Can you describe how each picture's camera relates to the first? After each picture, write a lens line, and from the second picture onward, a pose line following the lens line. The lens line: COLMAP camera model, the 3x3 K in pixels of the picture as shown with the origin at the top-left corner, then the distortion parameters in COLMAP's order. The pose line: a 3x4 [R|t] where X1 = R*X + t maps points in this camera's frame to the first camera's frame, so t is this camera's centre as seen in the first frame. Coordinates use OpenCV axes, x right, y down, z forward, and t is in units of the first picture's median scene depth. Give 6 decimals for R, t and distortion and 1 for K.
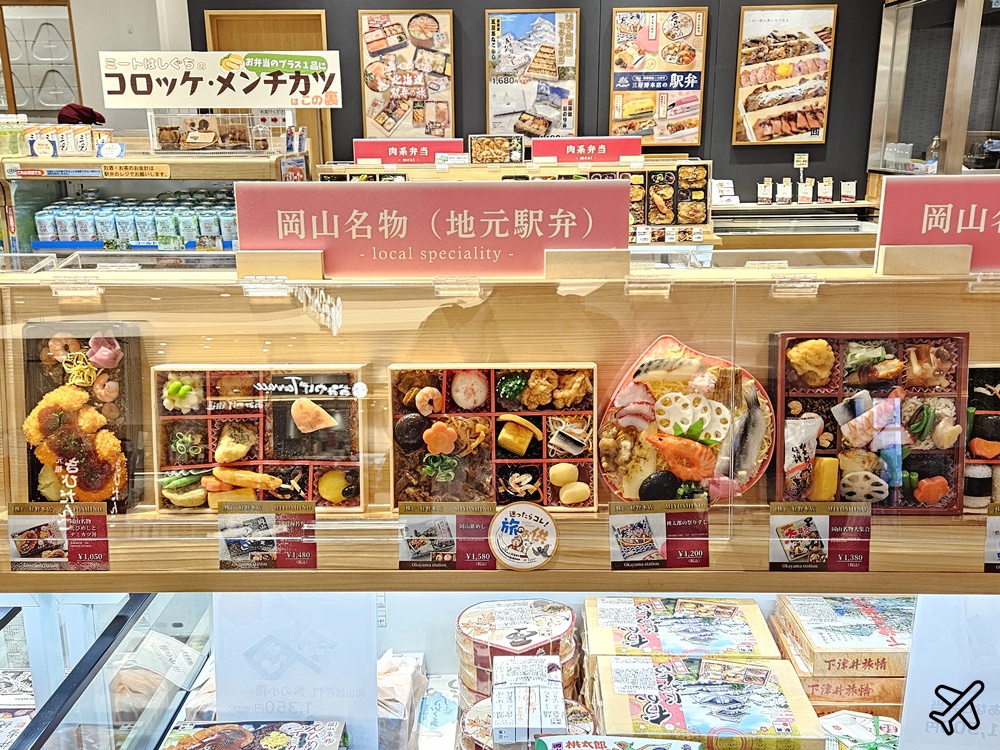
lens RADIAL K [[964.9, 0, 500.0], [0, 964.9, 375.0], [0, 0, 1]] dist [0.067709, -0.025346]
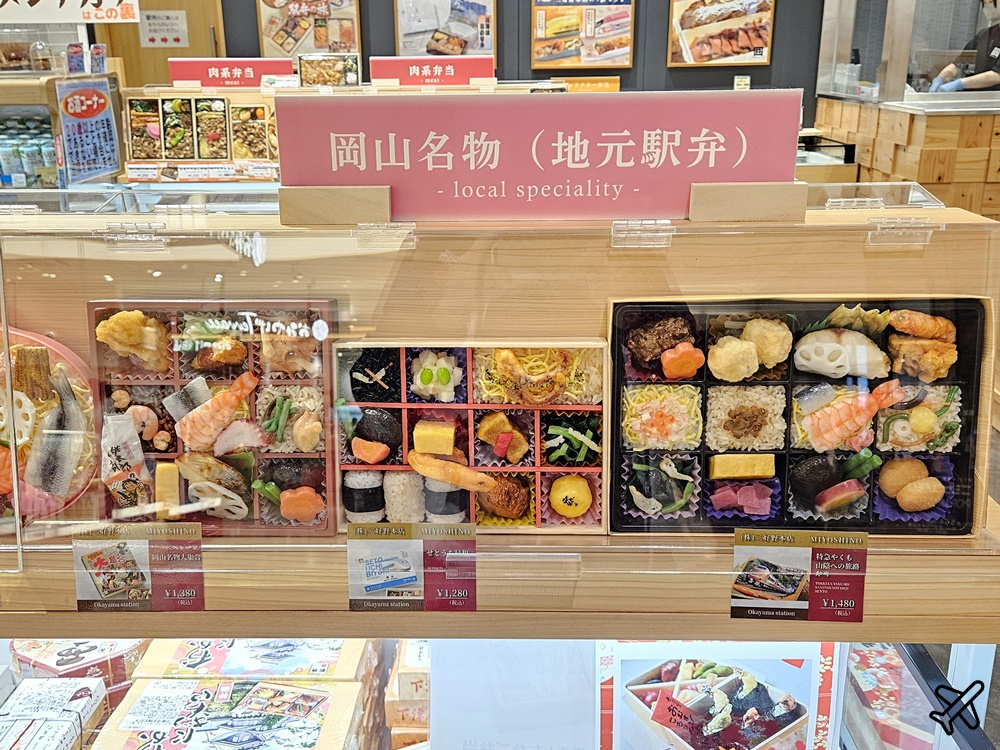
lens RADIAL K [[1017.8, 0, 489.2], [0, 1017.8, 369.9], [0, 0, 1]] dist [0.066110, -0.035638]
pose [[0.999859, 0.000324, -0.016791, 0.091487], [0.000553, 0.998637, 0.052191, -0.004736], [0.016785, -0.052193, 0.998496, 0.029665]]
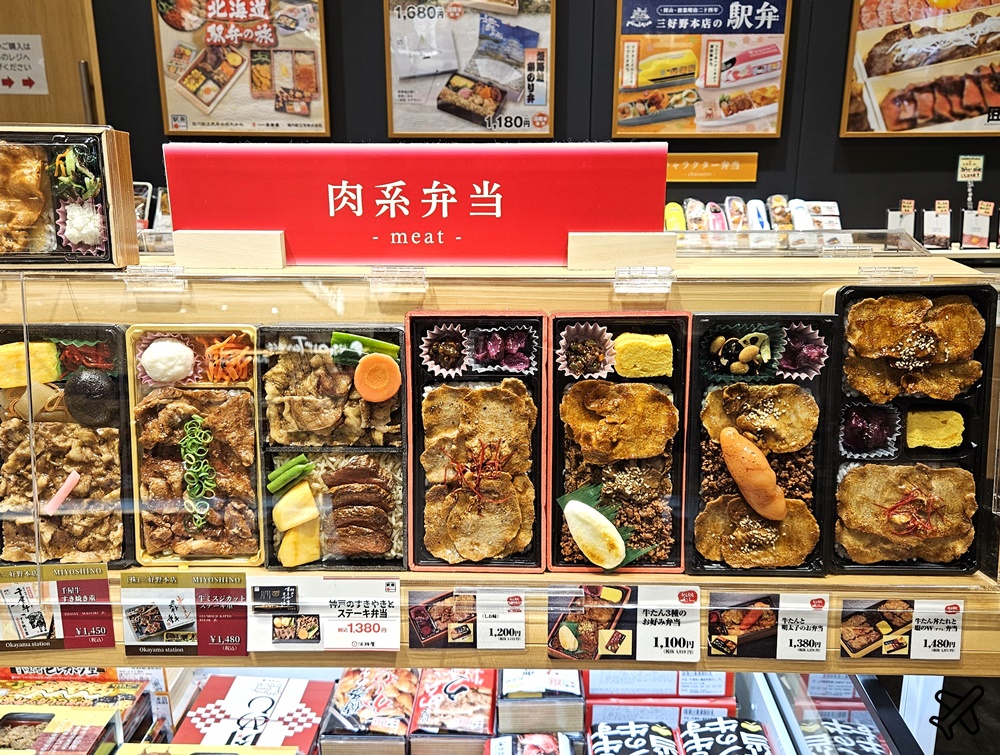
lens RADIAL K [[987.4, 0, 507.4], [0, 987.4, 381.9], [0, 0, 1]] dist [0.071697, -0.073405]
pose [[0.999774, 0.013898, -0.016111, 0.066372], [-0.013503, 0.999612, 0.024372, -0.114669], [0.016444, -0.024149, 0.999573, 0.450364]]
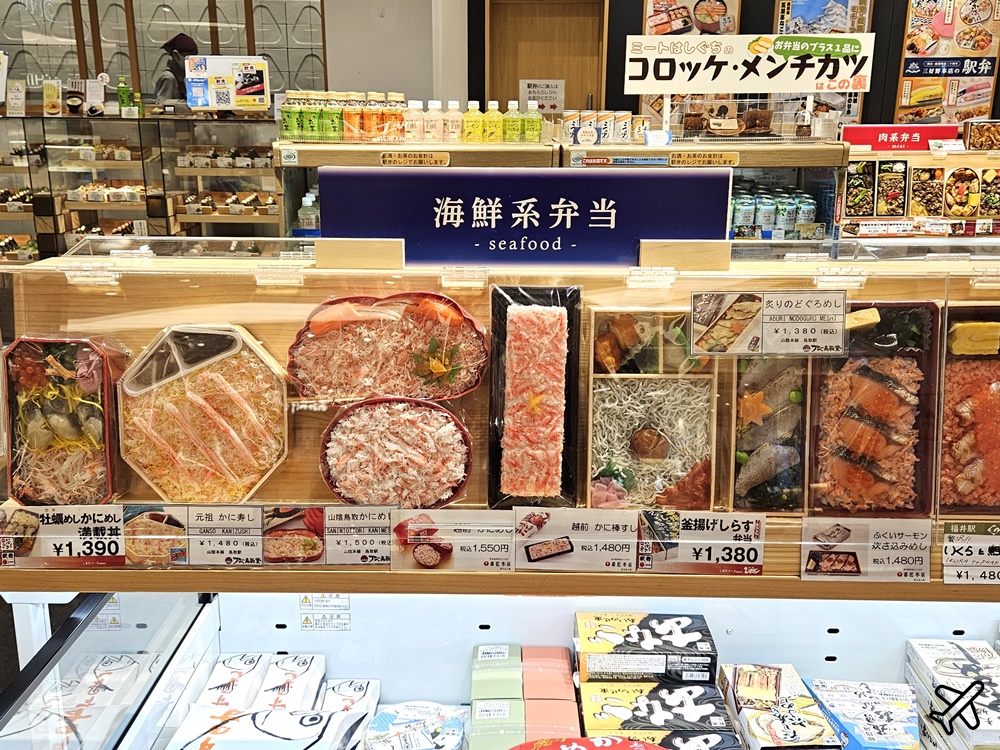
lens RADIAL K [[987.4, 0, 507.4], [0, 987.4, 379.4], [0, 0, 1]] dist [0.071697, -0.073405]
pose [[0.999957, 0.006886, 0.006192, -0.283568], [-0.006945, 0.999929, 0.009632, 0.001324], [-0.006126, -0.009675, 0.999934, 0.005171]]
